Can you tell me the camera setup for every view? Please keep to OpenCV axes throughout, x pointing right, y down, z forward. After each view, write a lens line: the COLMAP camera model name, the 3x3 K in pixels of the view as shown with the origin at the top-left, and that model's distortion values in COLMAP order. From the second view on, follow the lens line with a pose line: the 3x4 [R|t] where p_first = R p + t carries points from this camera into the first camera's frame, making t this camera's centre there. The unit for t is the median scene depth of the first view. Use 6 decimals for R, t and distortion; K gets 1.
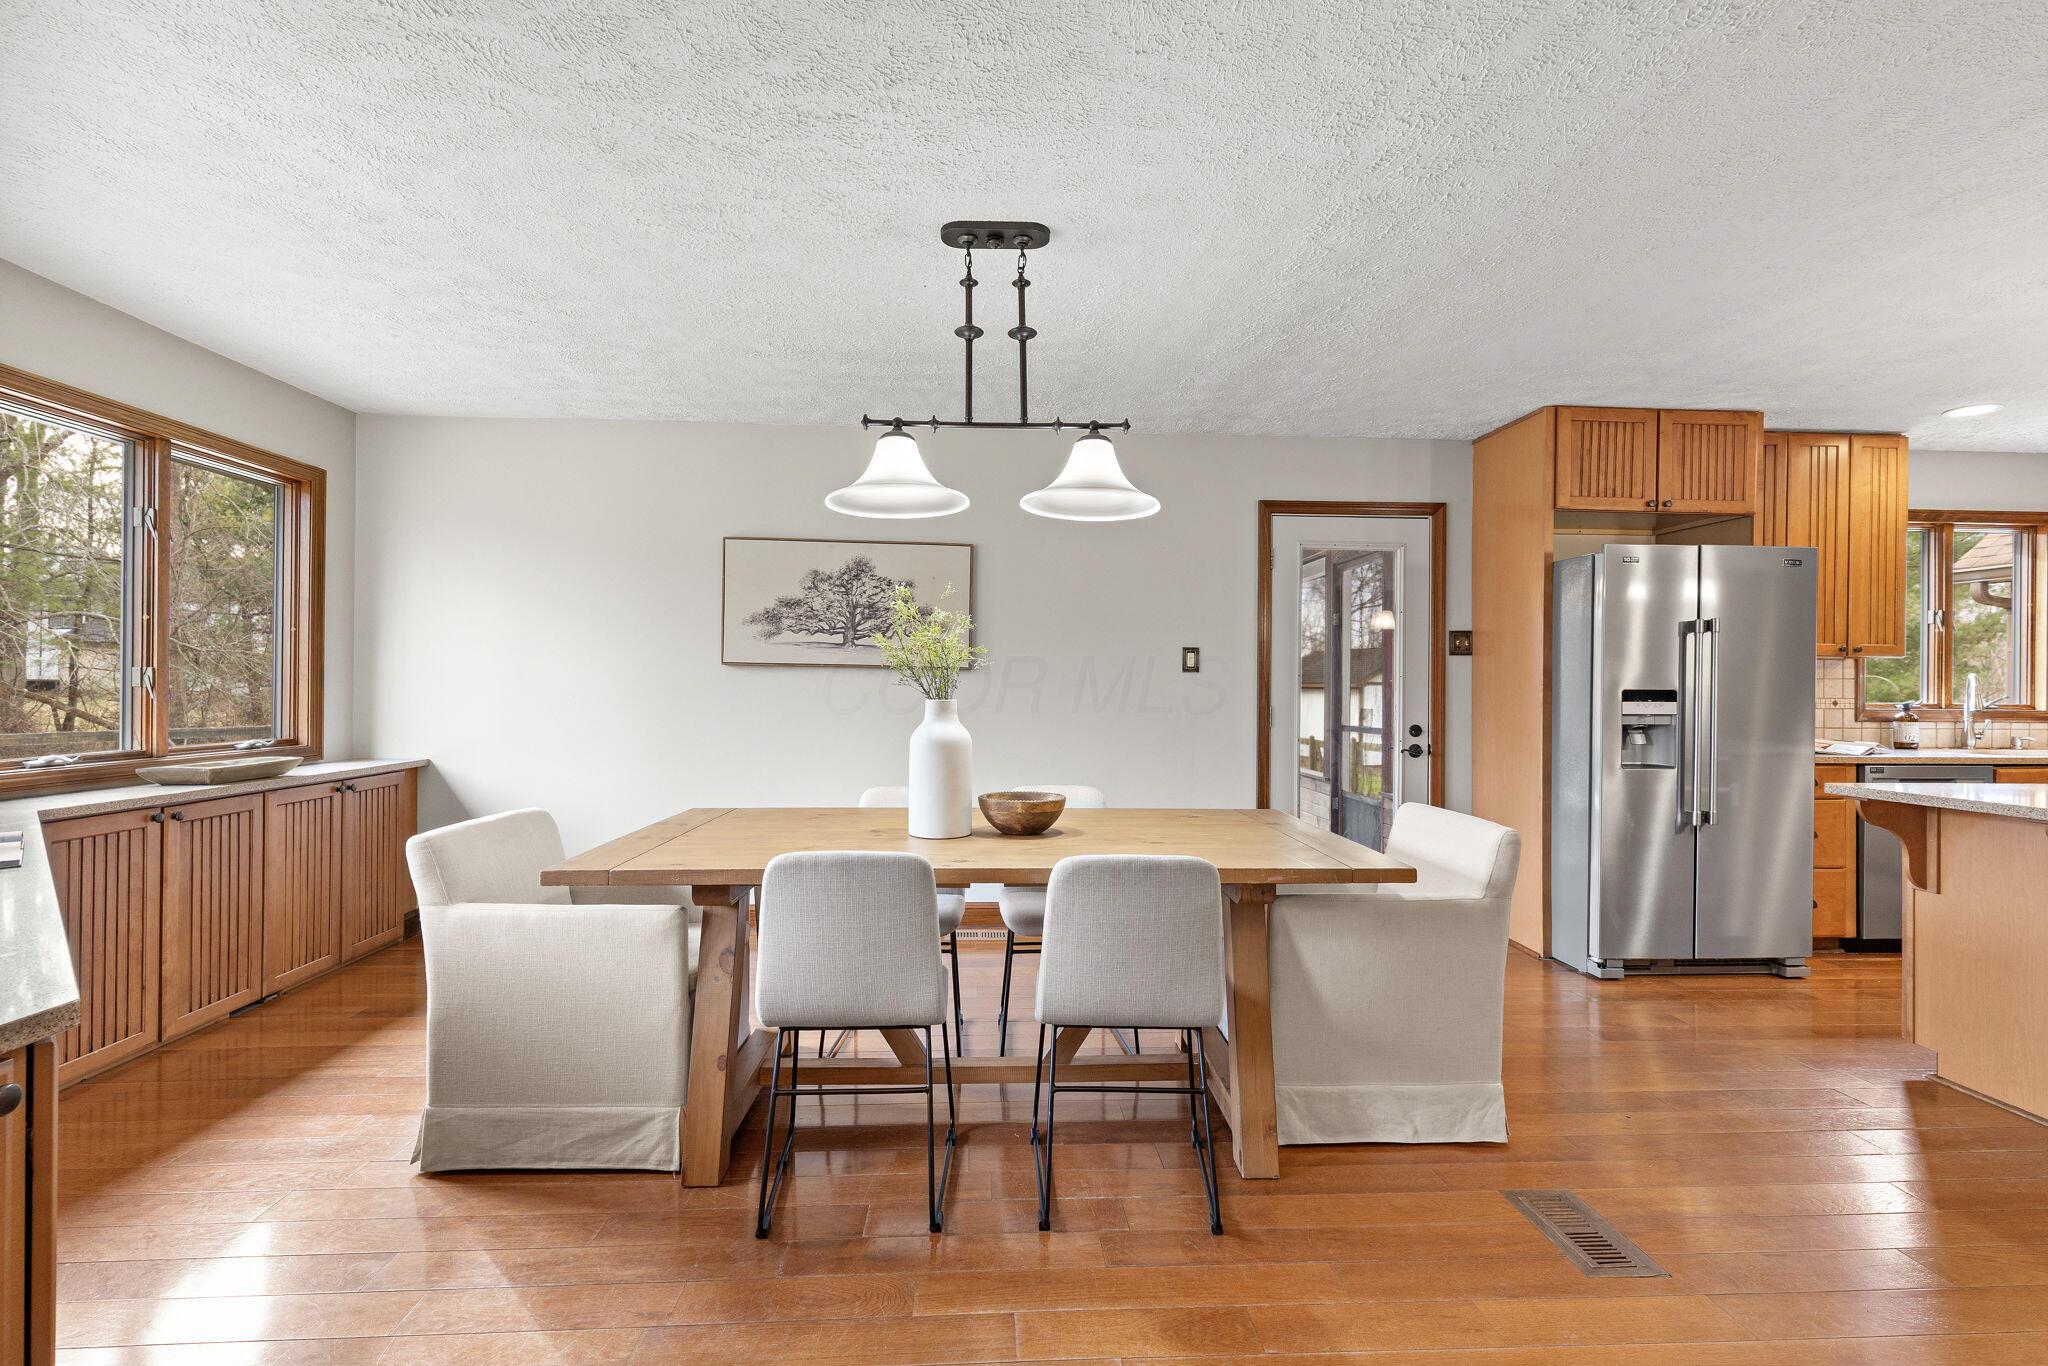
lens RADIAL K [[990.6, 0, 1024.0], [0, 990.6, 683.0], [0, 0, 1]] dist [-0.000210, -0.000829]
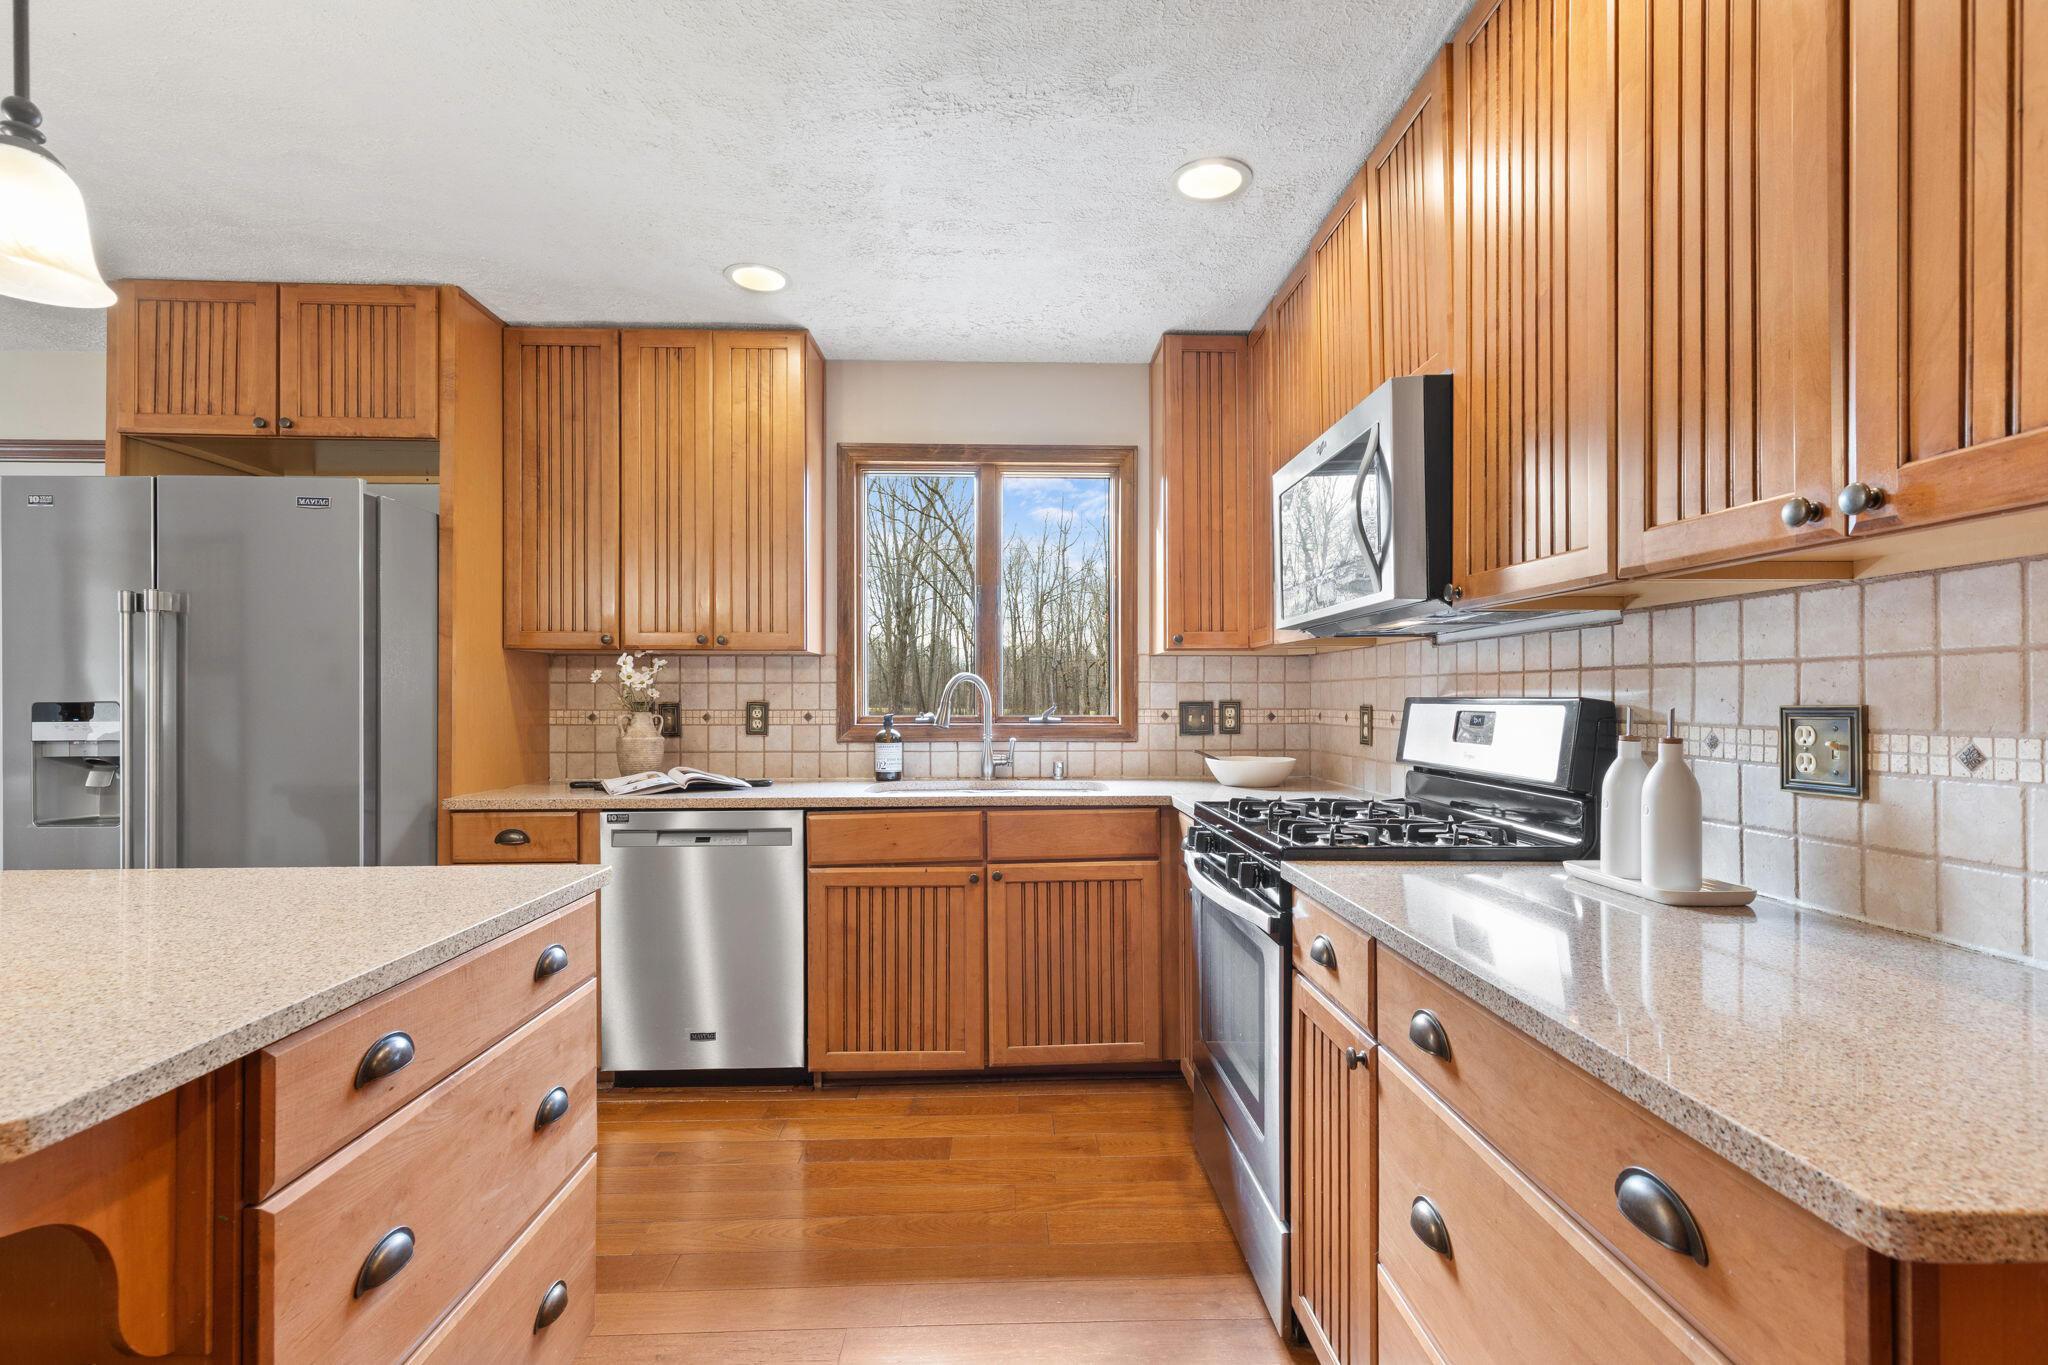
lens RADIAL K [[1047.8, 0, 1033.3], [0, 1047.8, 695.9], [0, 0, 1]] dist [0.011702, -0.000064]
pose [[0.999751, -0.008608, -0.020610, 1.161727], [0.008661, 0.999959, 0.002482, 0.005796], [0.020588, -0.002659, 0.999785, 0.294055]]
